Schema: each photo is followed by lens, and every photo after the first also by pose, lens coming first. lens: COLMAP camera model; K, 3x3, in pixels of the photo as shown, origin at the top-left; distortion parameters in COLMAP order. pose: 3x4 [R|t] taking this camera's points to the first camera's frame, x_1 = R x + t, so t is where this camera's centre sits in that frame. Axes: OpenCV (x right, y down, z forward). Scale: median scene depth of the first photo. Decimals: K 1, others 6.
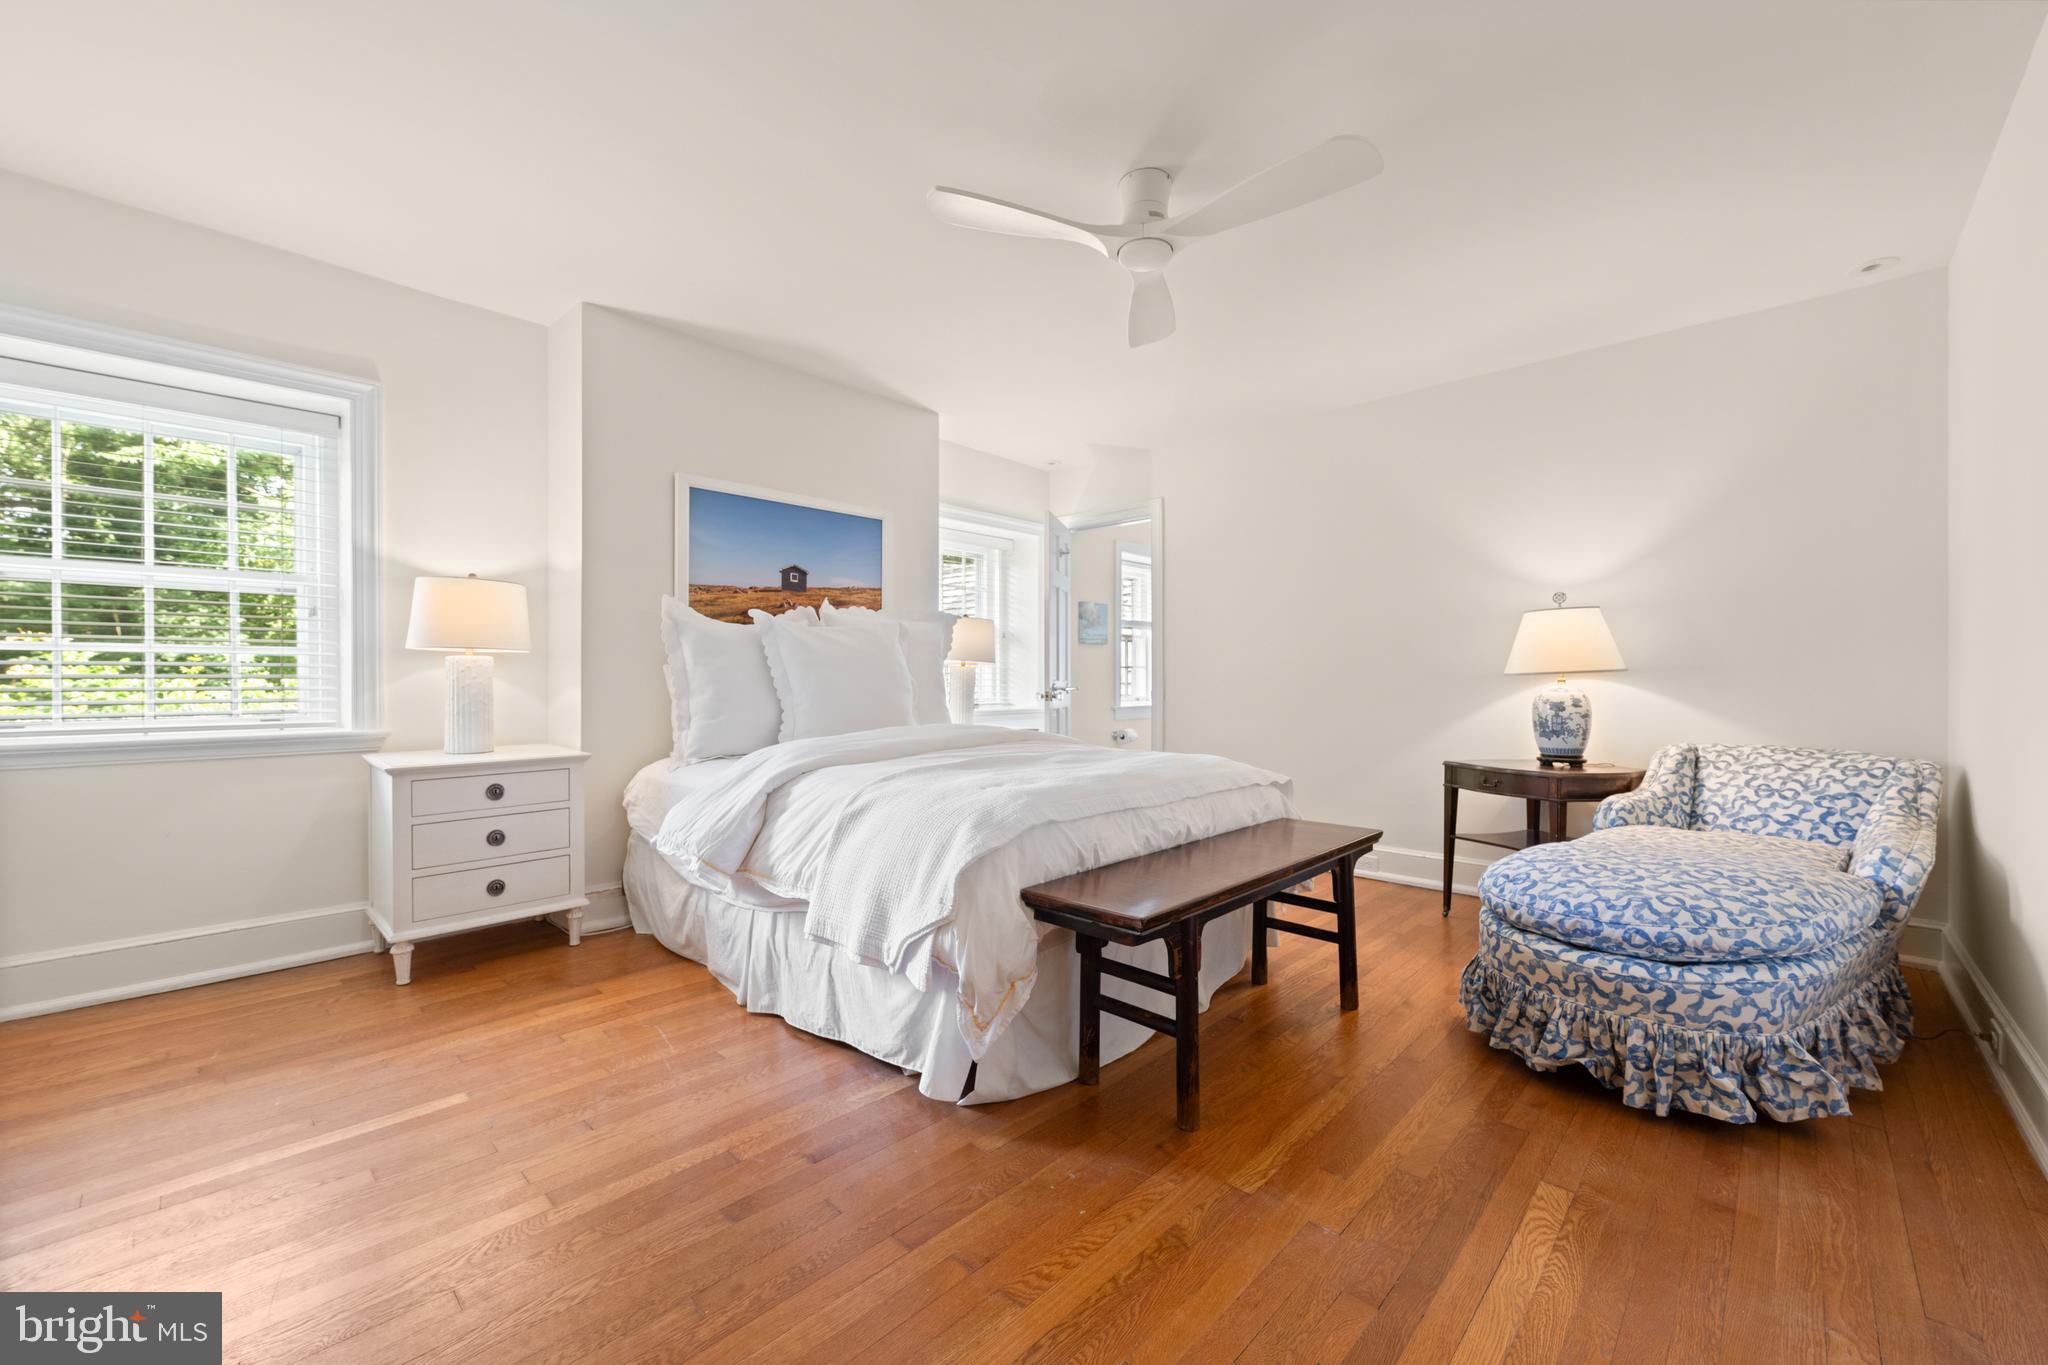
lens RADIAL K [[814.2, 0, 1022.2], [0, 814.2, 680.2], [0, 0, 1]] dist [0.000547, 0.000059]
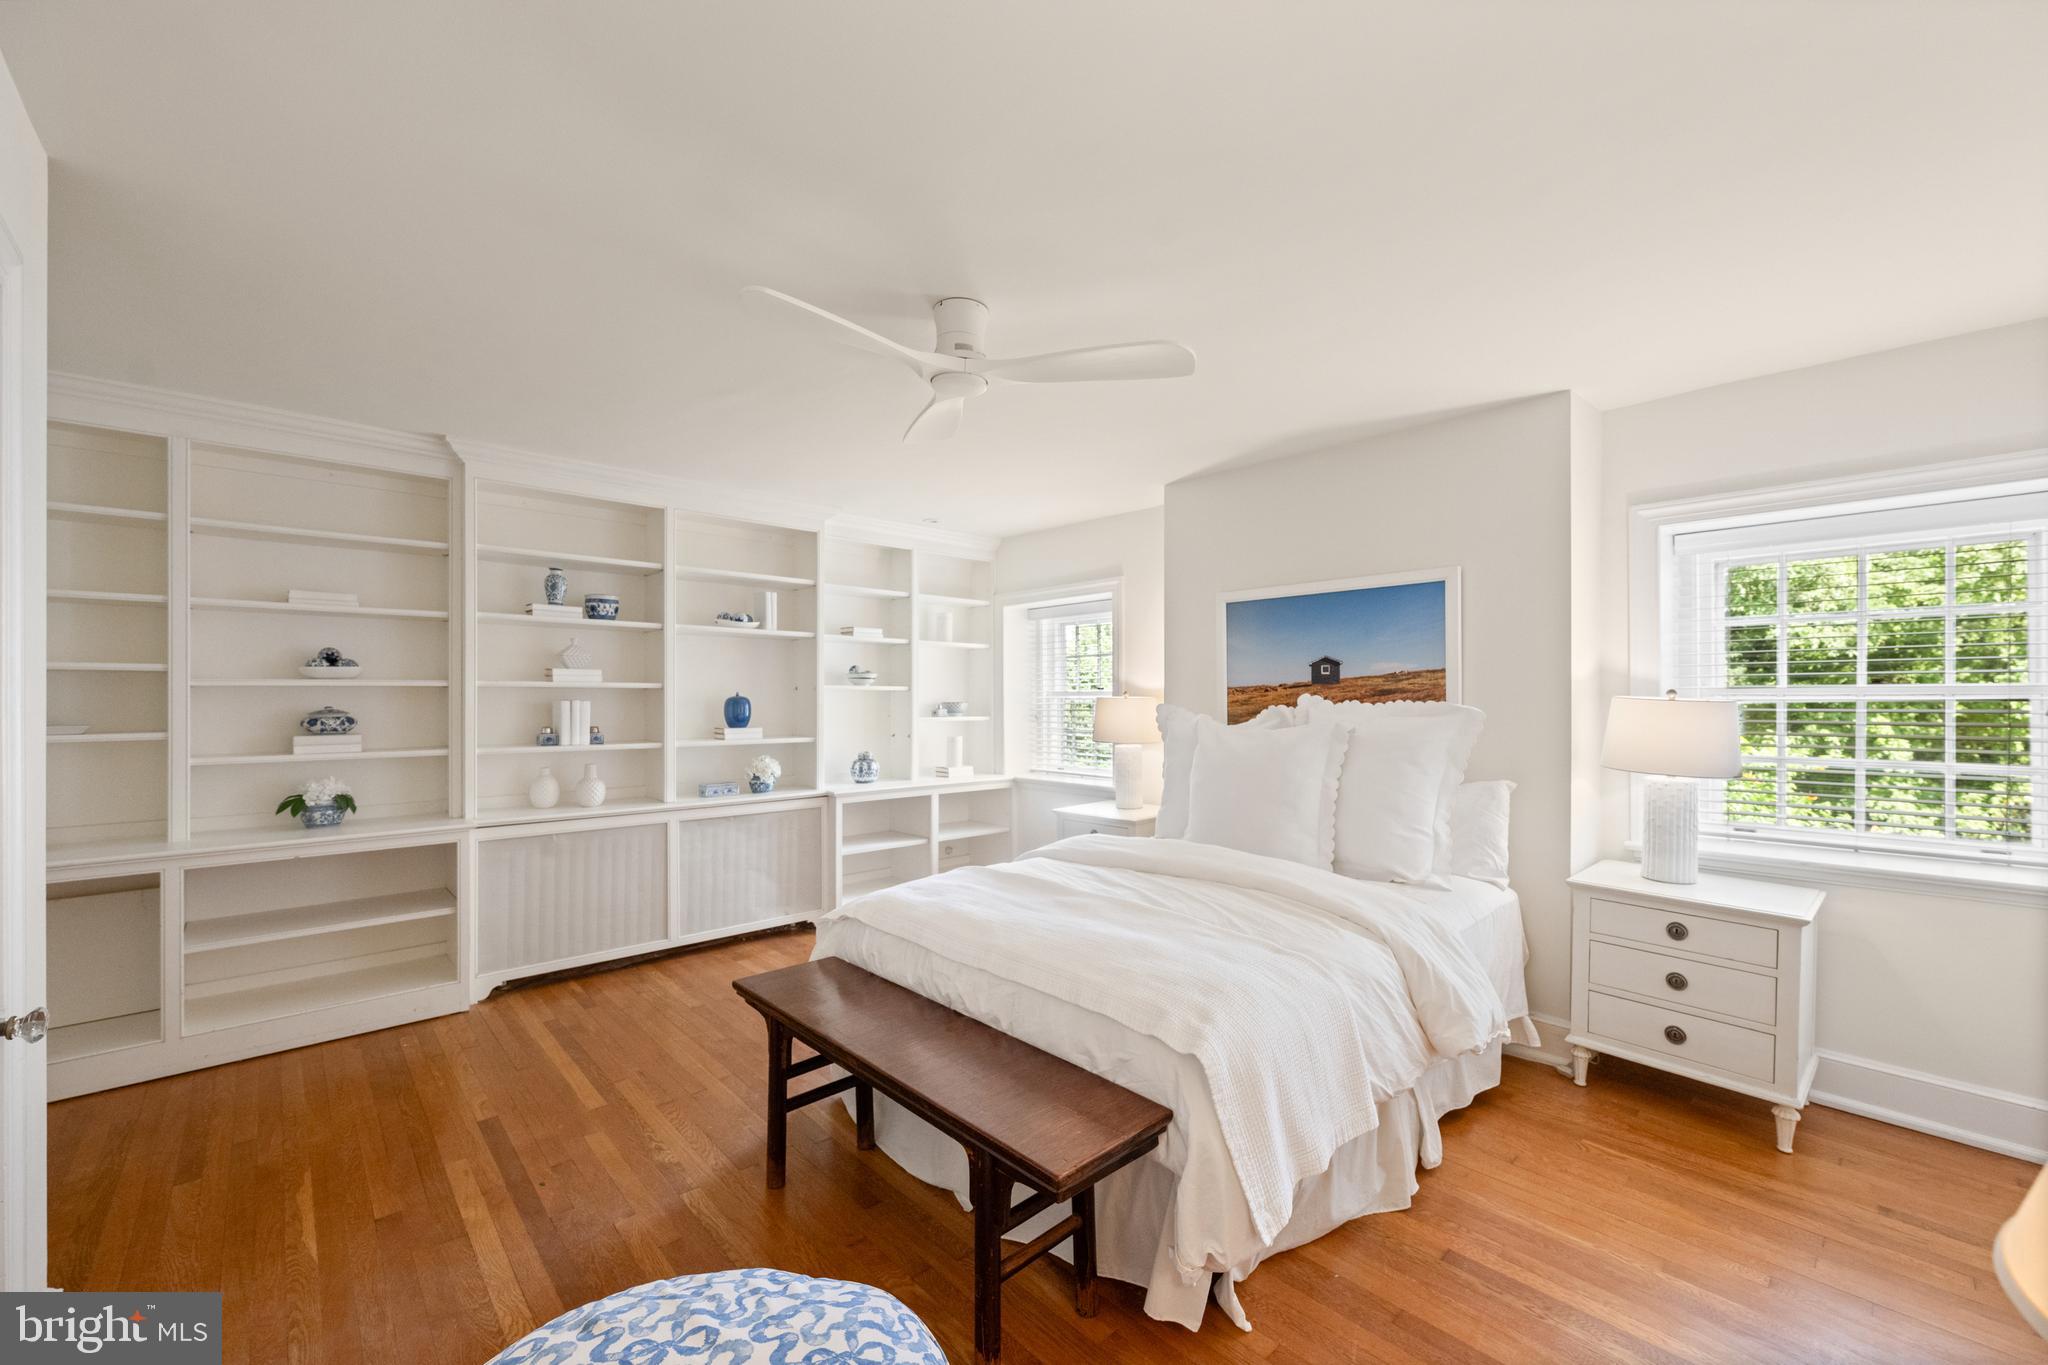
lens RADIAL K [[814.2, 0, 1022.1], [0, 814.2, 696.1], [0, 0, 1]] dist [0.000547, 0.000059]
pose [[-0.064646, -0.006142, -0.997889, 0.716325], [-0.003810, 0.999975, -0.005908, -0.092370], [0.997901, 0.003420, -0.064668, 0.741392]]
